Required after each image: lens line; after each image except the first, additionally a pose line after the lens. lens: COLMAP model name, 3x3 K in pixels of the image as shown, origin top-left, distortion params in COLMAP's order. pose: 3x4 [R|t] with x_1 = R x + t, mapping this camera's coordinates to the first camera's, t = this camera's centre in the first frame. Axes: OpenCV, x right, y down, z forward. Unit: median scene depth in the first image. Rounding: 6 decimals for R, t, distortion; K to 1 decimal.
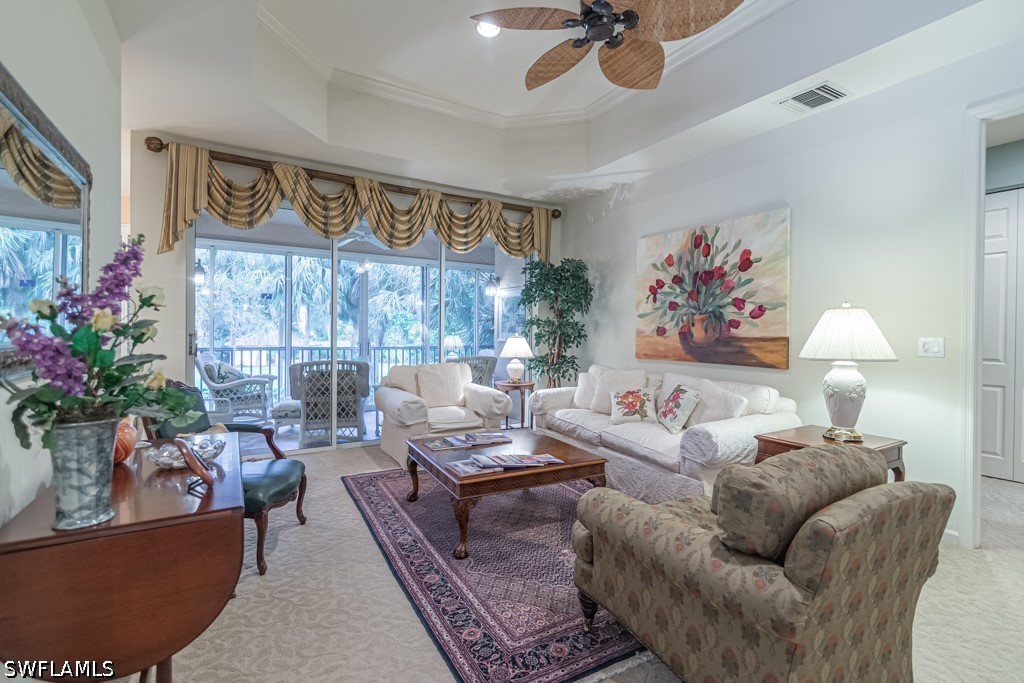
lens RADIAL K [[466.2, 0, 513.0], [0, 466.2, 334.8], [0, 0, 1]] dist [0.000551, 0.000070]
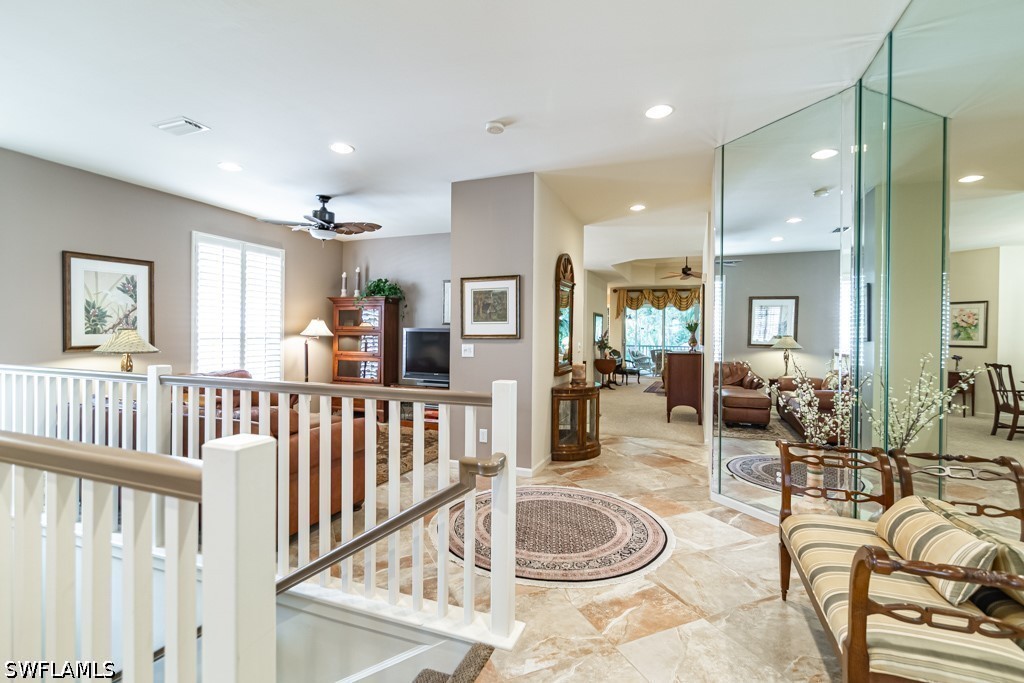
lens RADIAL K [[466.2, 0, 512.2], [0, 466.2, 340.6], [0, 0, 1]] dist [0.000551, 0.000070]
pose [[0.637927, -0.000034, -0.770097, 1.462554], [-0.002804, 0.999993, -0.002368, 0.010818], [0.770092, 0.003670, 0.637923, -1.858688]]
